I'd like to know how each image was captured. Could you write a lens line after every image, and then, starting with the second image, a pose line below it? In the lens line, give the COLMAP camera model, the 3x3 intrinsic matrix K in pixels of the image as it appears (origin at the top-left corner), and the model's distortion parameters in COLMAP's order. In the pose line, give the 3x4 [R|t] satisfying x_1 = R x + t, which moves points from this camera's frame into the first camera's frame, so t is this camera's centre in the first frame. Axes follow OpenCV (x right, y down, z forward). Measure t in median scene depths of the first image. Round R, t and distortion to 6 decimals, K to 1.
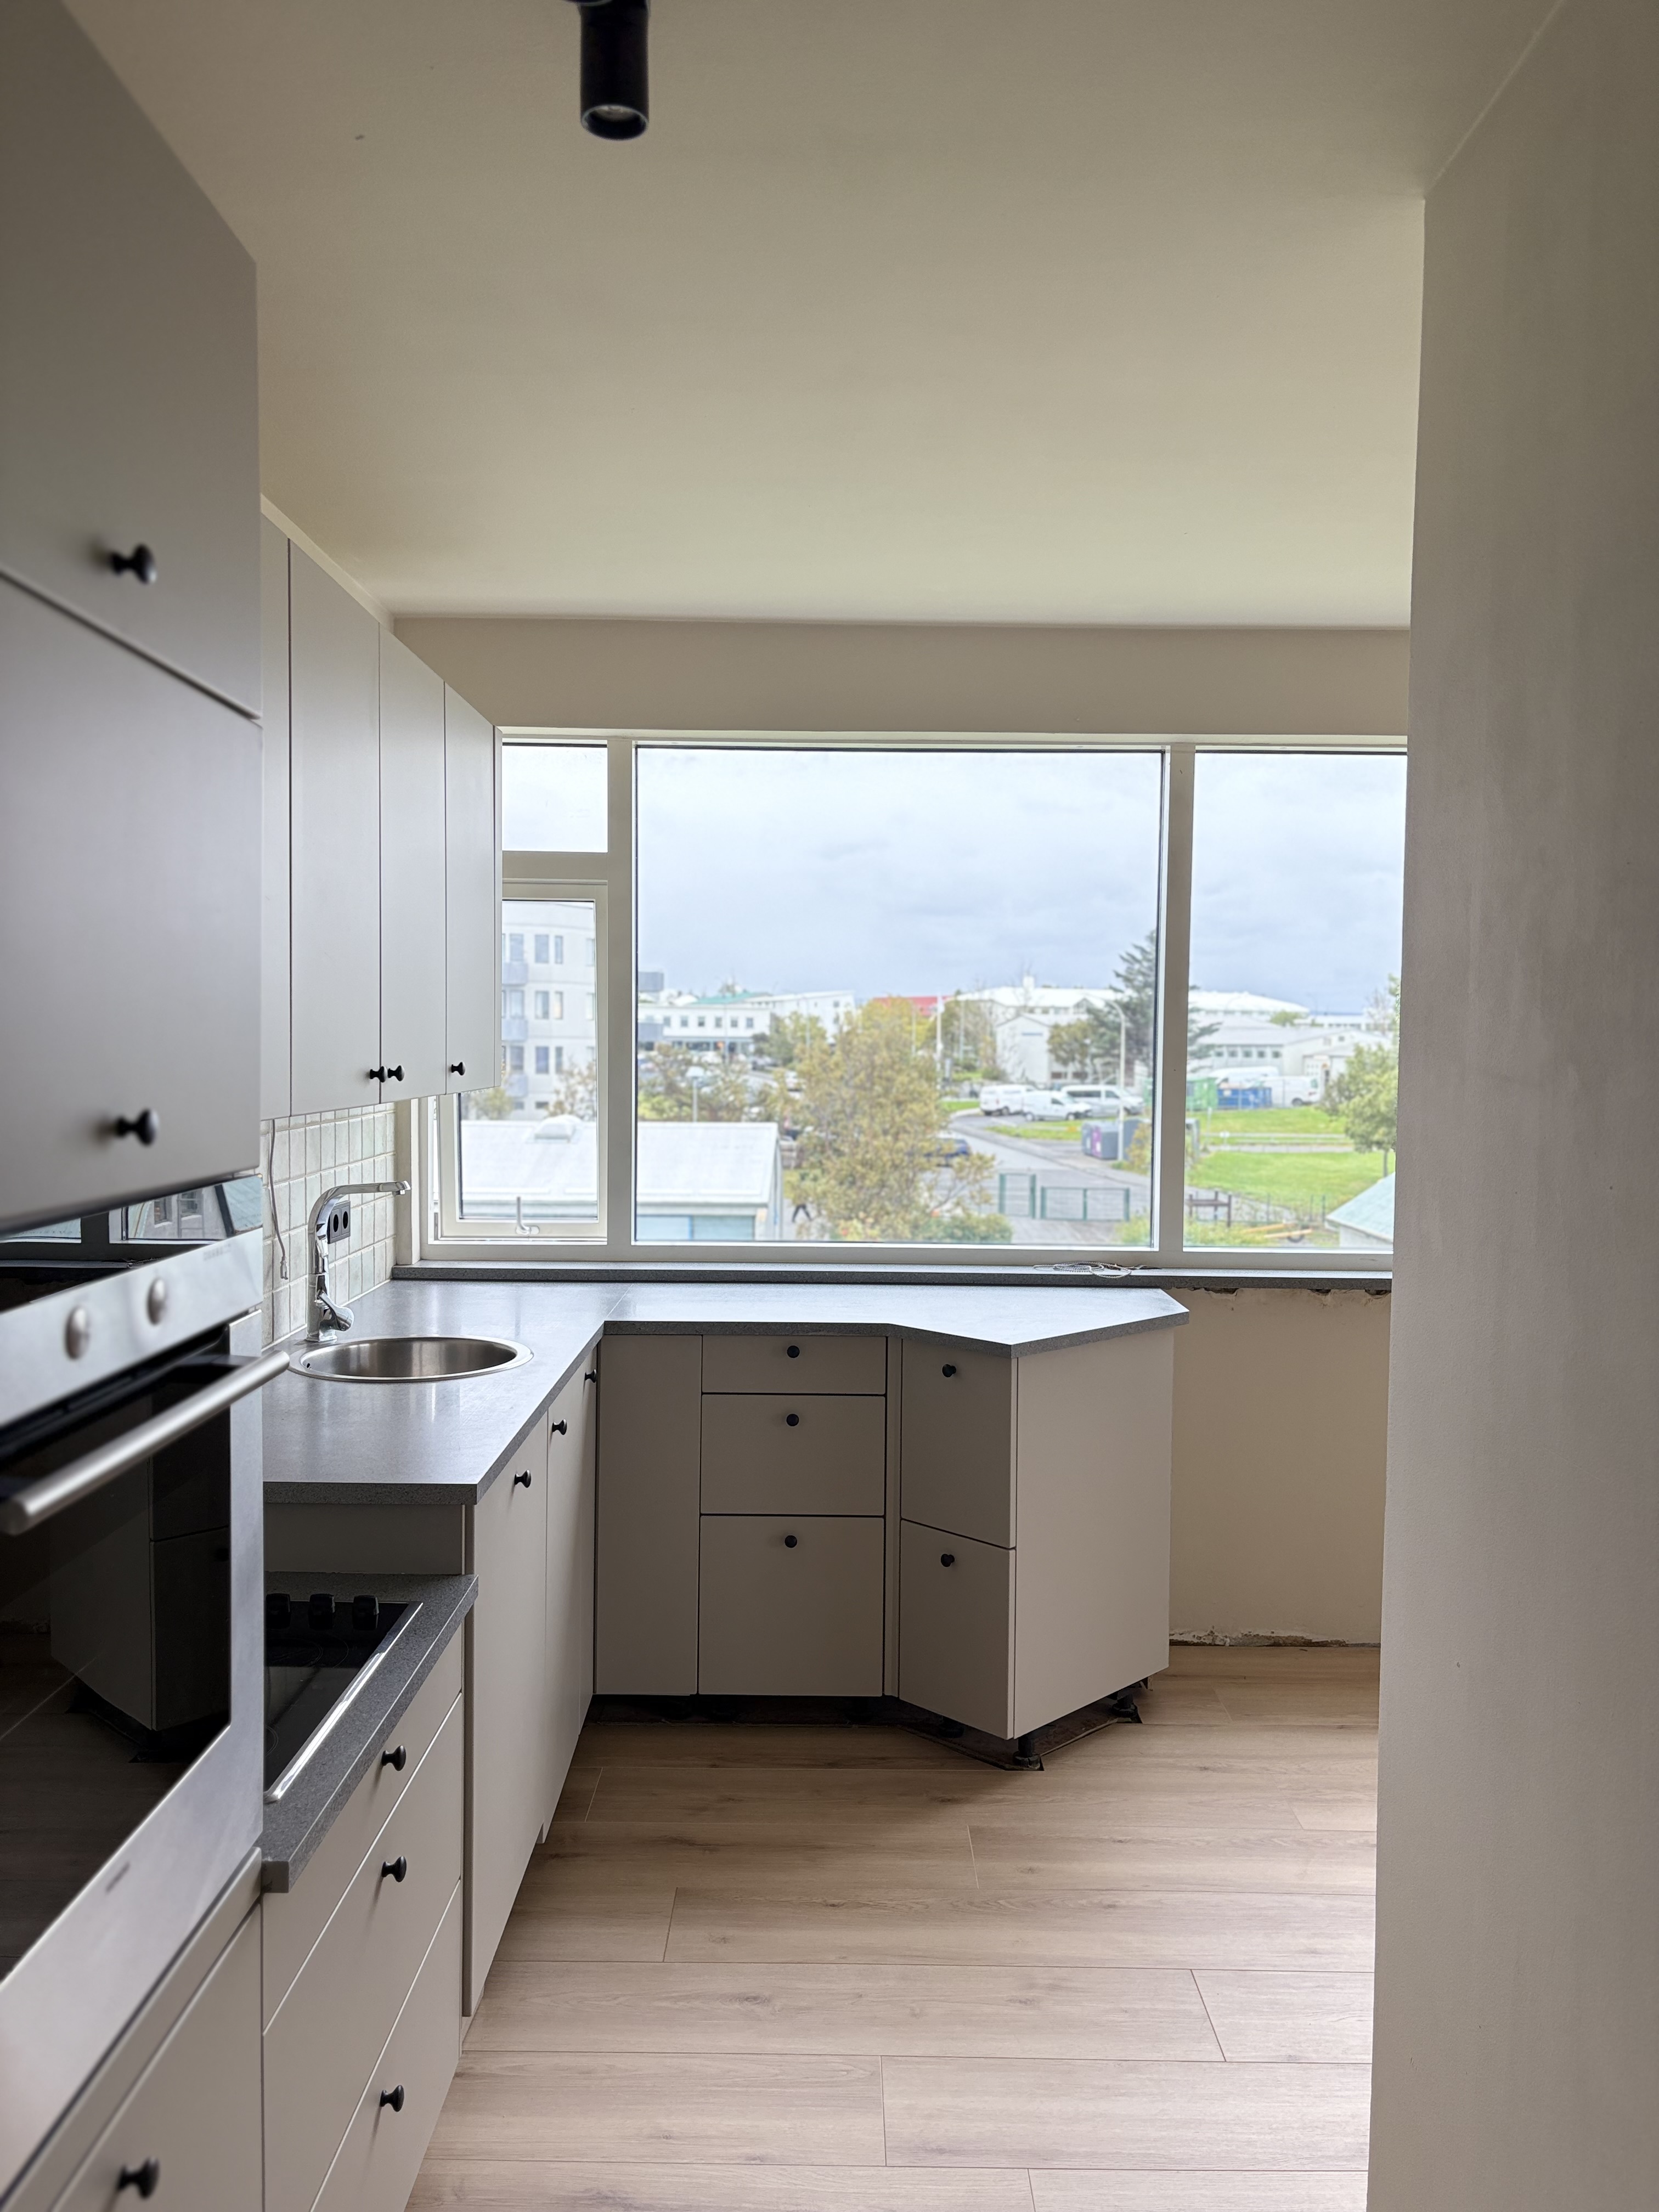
lens RADIAL K [[1661.0, 0, 828.9], [0, 1661.0, 1123.5], [0, 0, 1]] dist [0.052455, -0.053484]
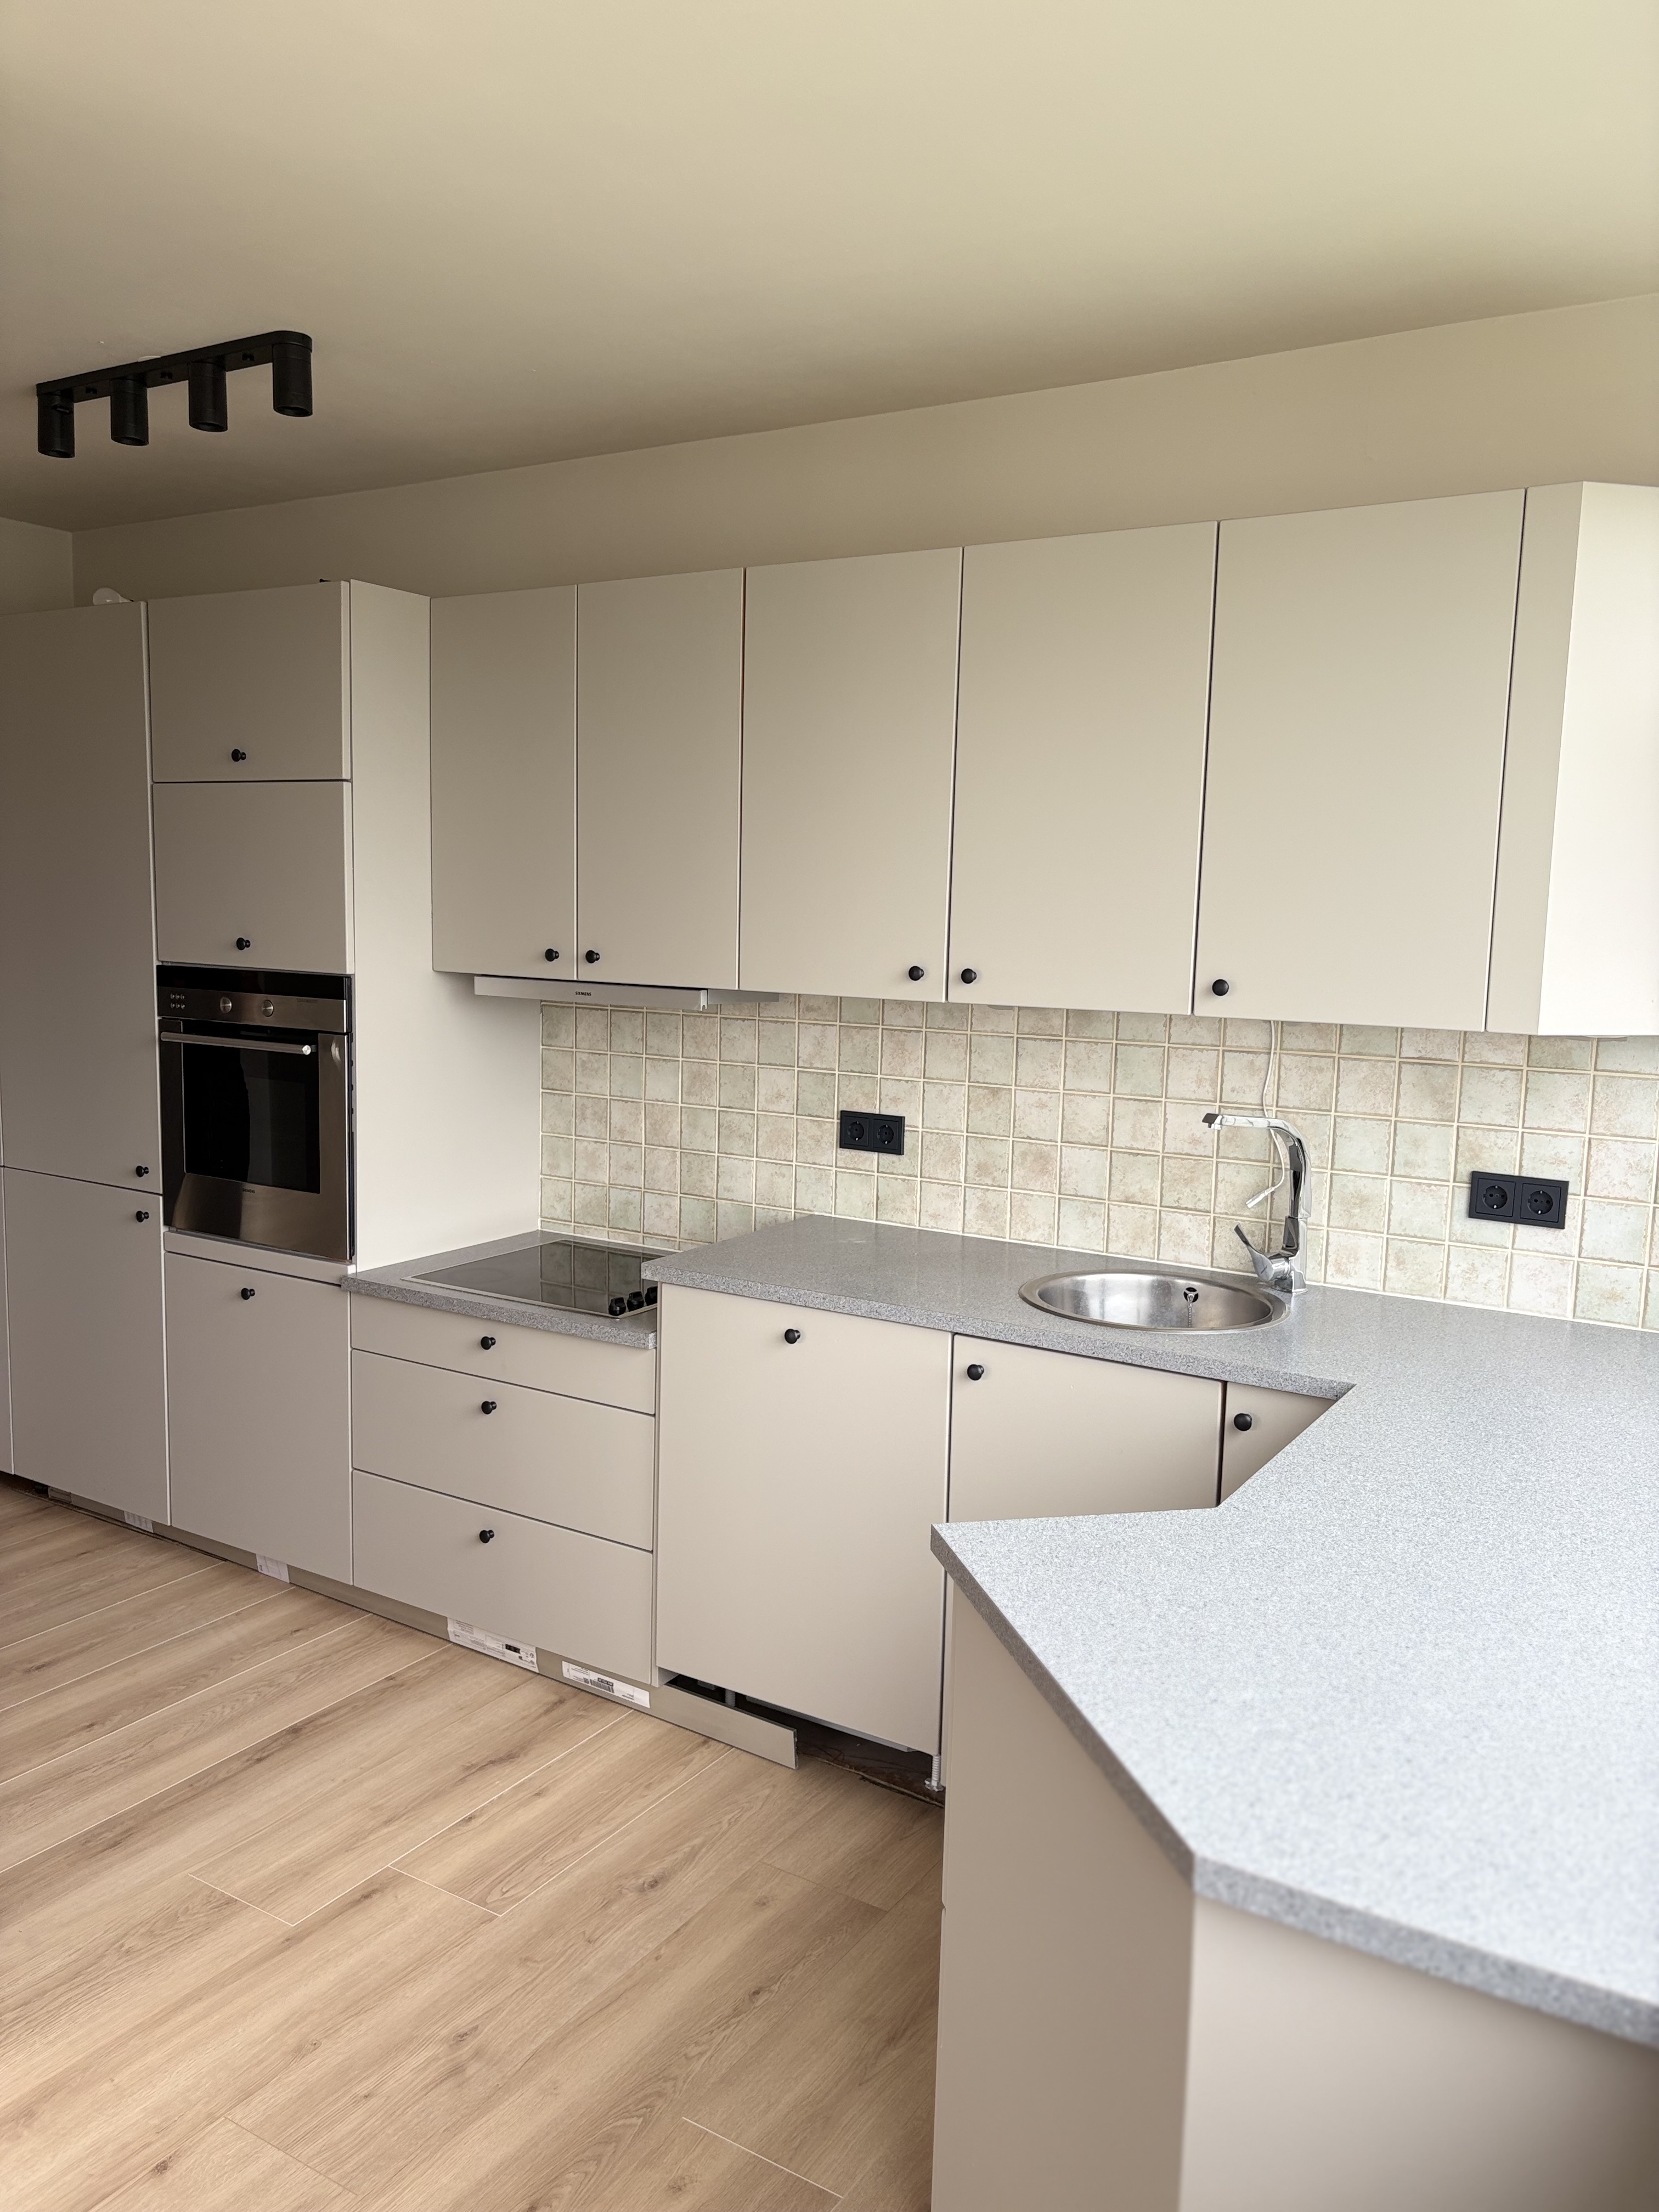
lens RADIAL K [[1661.0, 0, 828.9], [0, 1661.0, 1123.5], [0, 0, 1]] dist [0.052455, -0.053484]
pose [[-0.522055, 0.088696, -0.848288, 0.707482], [-0.075660, 0.985841, 0.149641, -0.092689], [0.849550, 0.142302, -0.507952, 1.514337]]
